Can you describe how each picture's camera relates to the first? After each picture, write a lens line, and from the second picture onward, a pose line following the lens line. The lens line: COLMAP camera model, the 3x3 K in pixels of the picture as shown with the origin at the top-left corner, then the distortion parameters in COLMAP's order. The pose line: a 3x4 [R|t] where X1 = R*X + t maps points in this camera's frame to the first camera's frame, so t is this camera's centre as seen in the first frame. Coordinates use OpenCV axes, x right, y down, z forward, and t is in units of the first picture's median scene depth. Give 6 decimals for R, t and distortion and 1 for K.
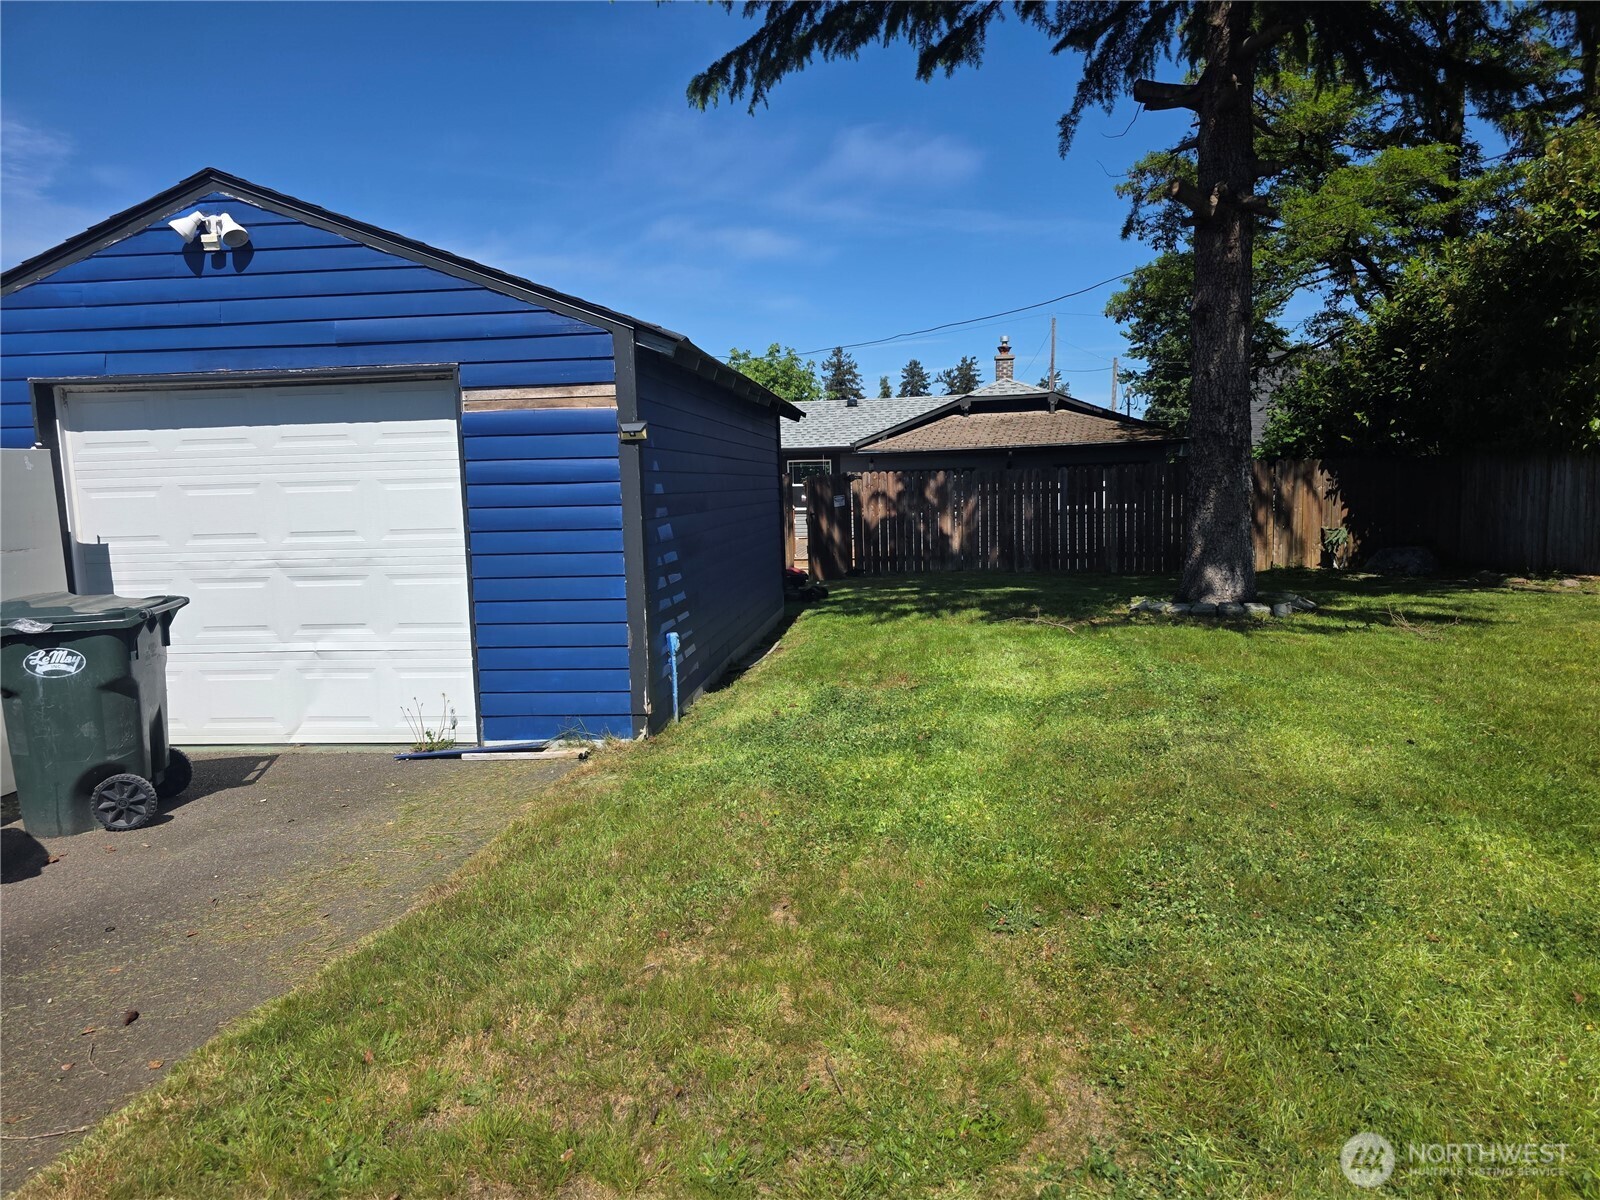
lens RADIAL K [[1075.9, 0, 809.6], [0, 1075.9, 598.6], [0, 0, 1]] dist [0.067870, -0.065660]
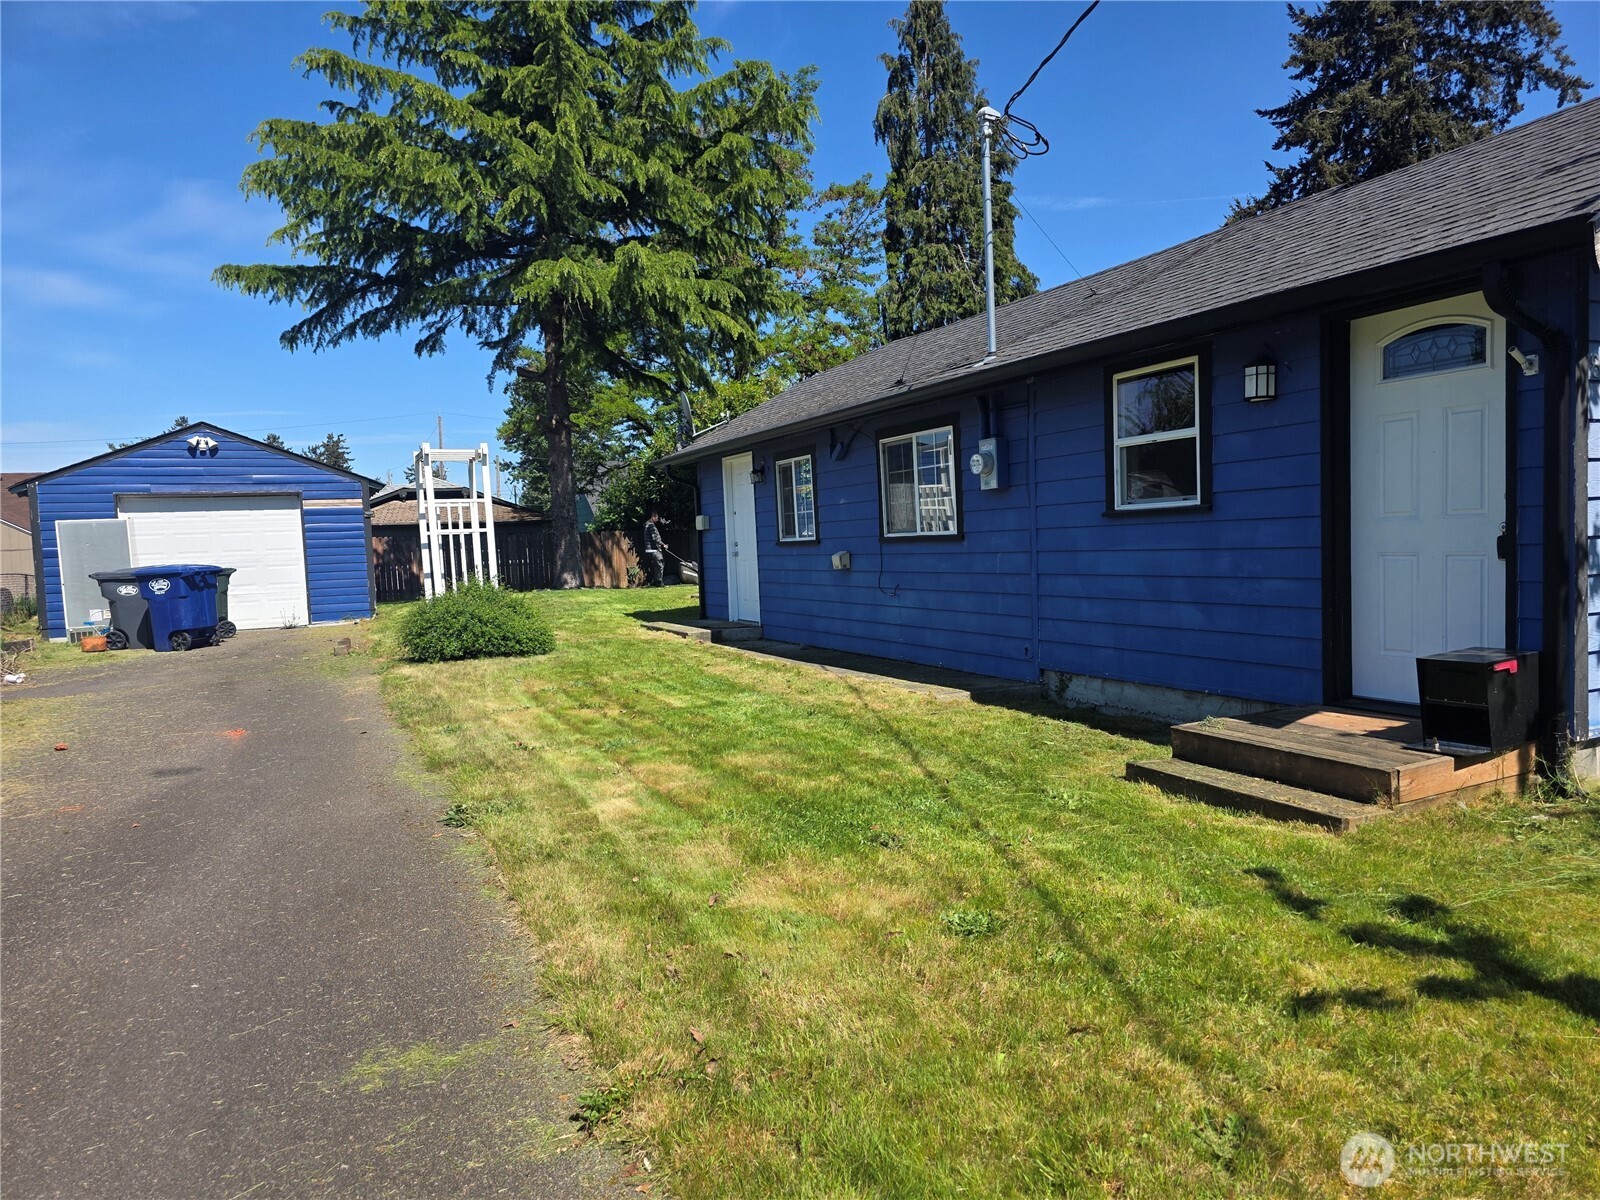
lens RADIAL K [[1075.9, 0, 809.6], [0, 1075.9, 598.6], [0, 0, 1]] dist [0.067870, -0.065660]
pose [[0.848591, -0.034871, 0.527899, -0.395359], [0.073450, 0.995928, -0.052282, 0.178098], [-0.523926, 0.083140, 0.847696, -1.190983]]
